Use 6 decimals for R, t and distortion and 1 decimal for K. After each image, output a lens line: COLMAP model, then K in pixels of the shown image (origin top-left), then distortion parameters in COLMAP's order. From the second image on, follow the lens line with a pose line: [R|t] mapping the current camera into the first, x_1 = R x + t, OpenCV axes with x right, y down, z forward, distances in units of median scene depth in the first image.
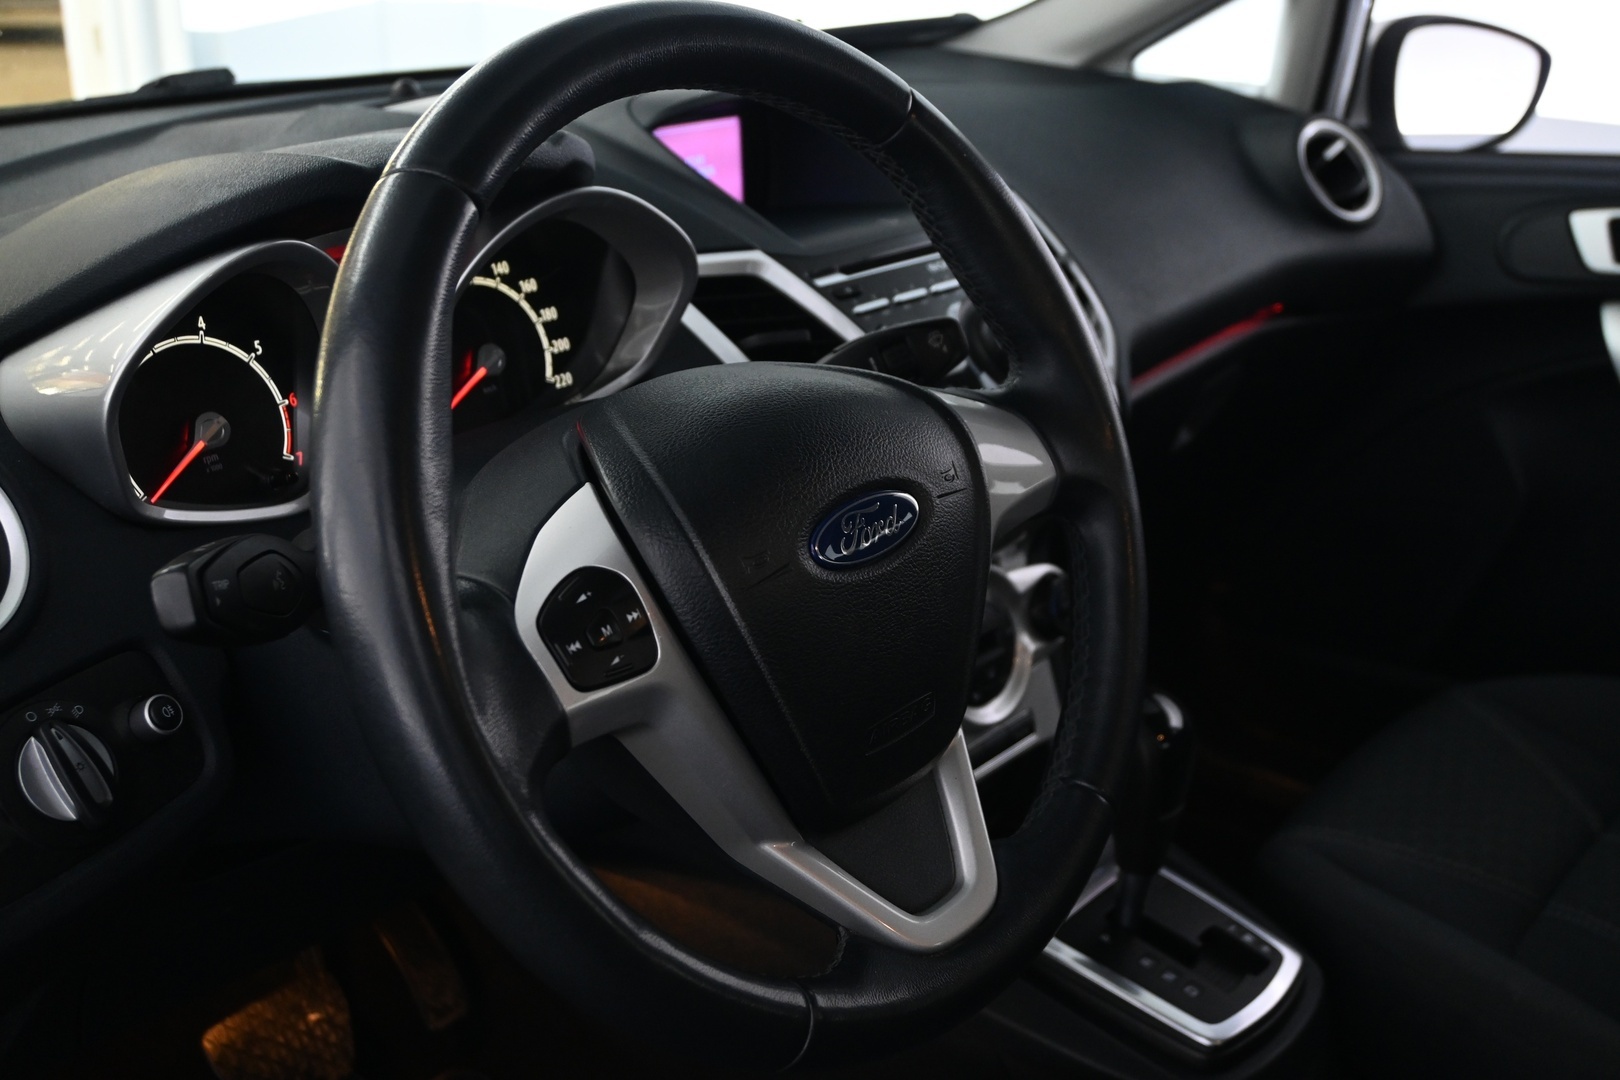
lens RADIAL K [[1747.7, 0, 810.0], [0, 1747.7, 536.8], [0, 0, 1]] dist [-0.006947, 0.000000]
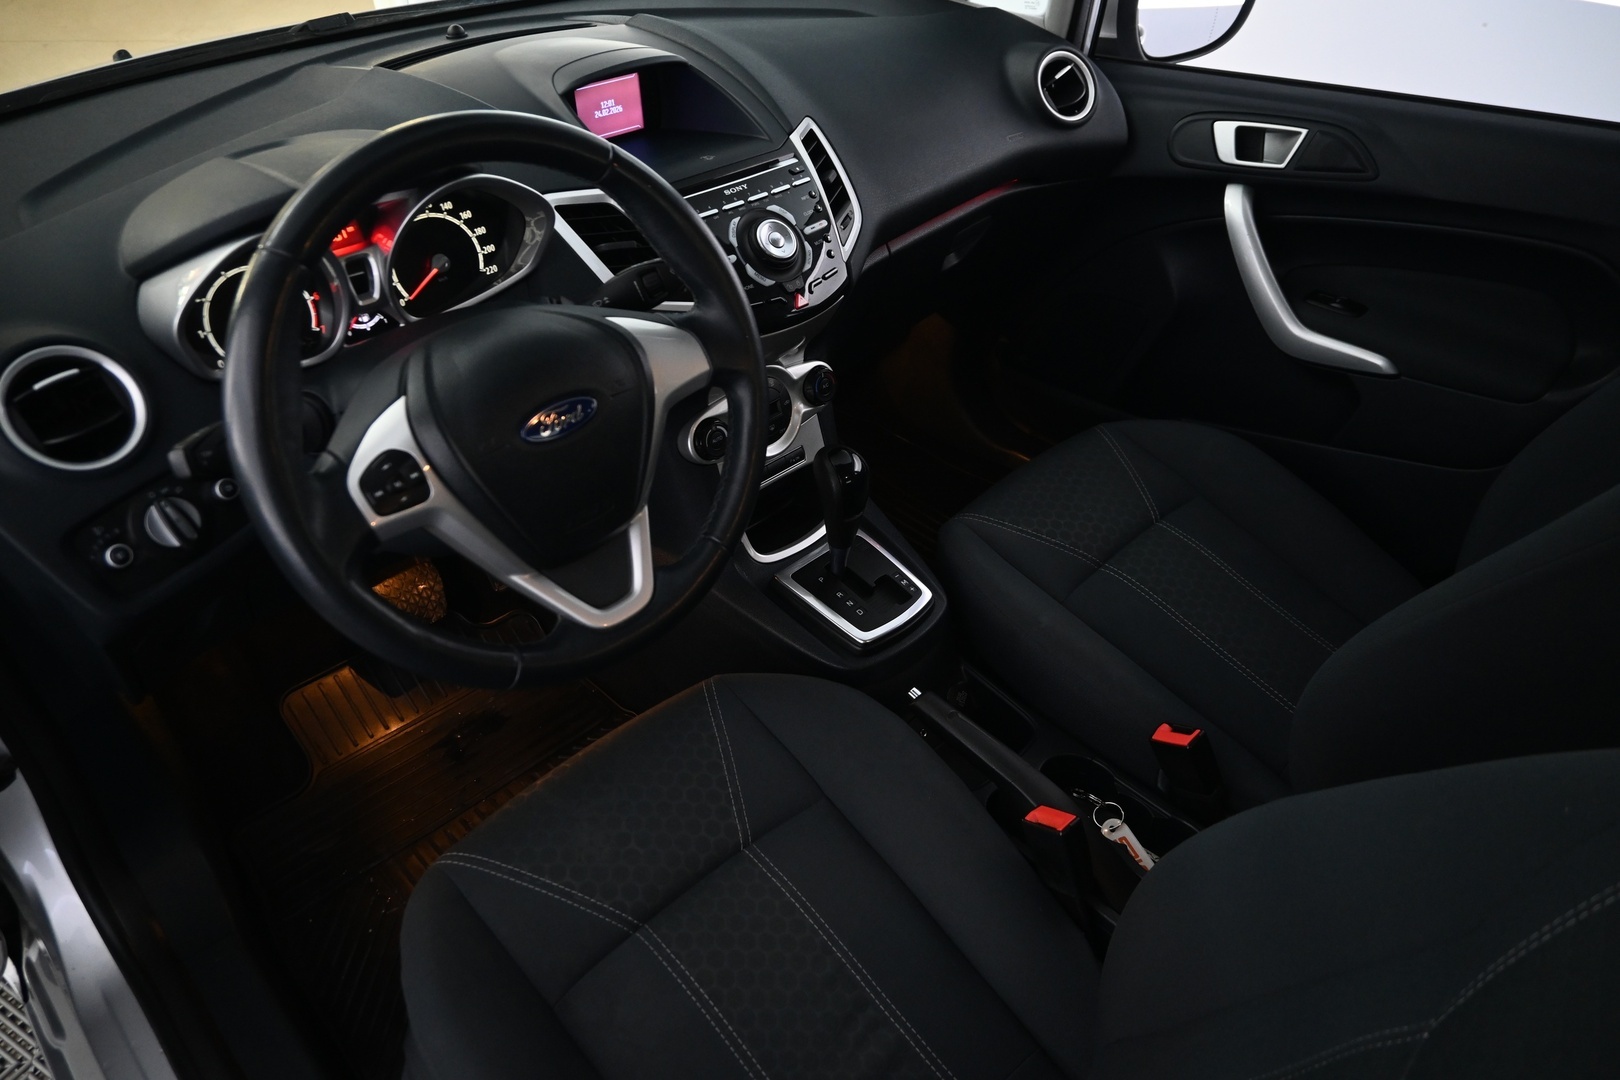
lens RADIAL K [[1118.6, 0, 814.0], [0, 1118.6, 544.7], [0, 0, 1]] dist [-0.008264, 0.002688]
pose [[0.995719, 0.053568, -0.075330, 0.278793], [-0.029398, 0.956162, 0.291360, -0.162249], [0.087636, -0.287898, 0.953643, -0.113286]]
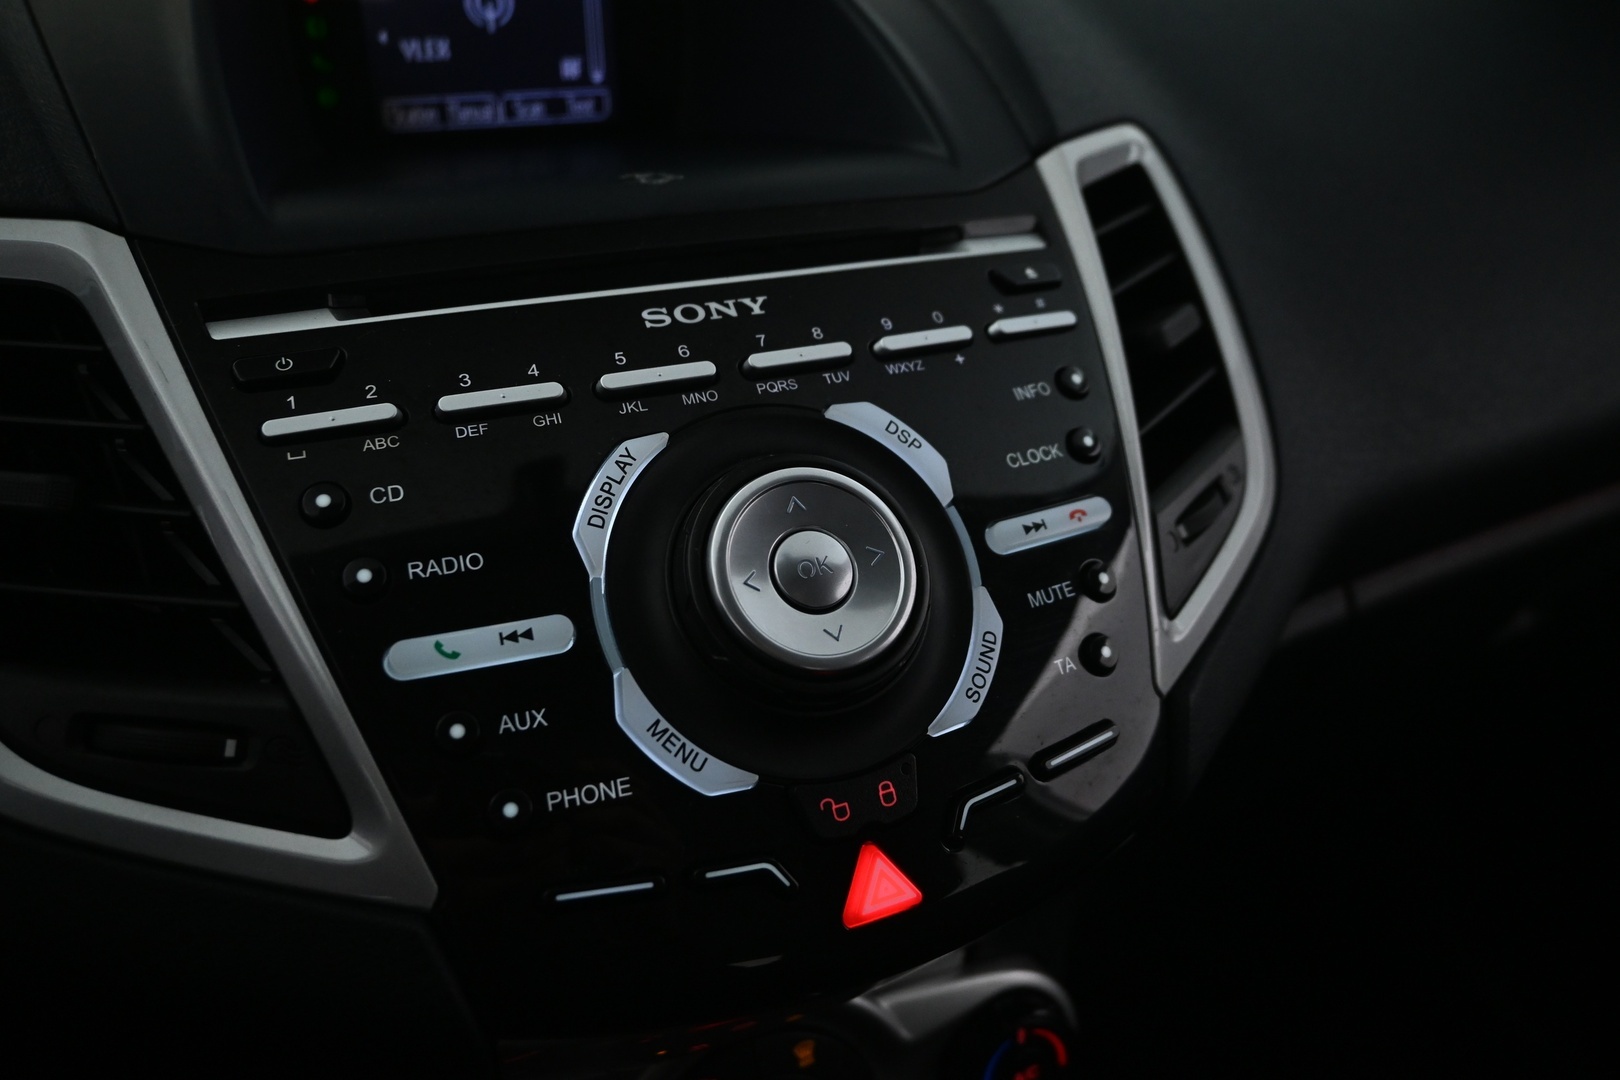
lens RADIAL K [[1275.3, 0, 811.8], [0, 1275.3, 537.9], [0, 0, 1]] dist [-0.013845, -0.002561]
pose [[0.910313, 0.205872, -0.359092, 0.229360], [-0.162287, 0.975594, 0.147914, -0.171013], [0.380779, -0.076372, 0.921507, 0.825354]]
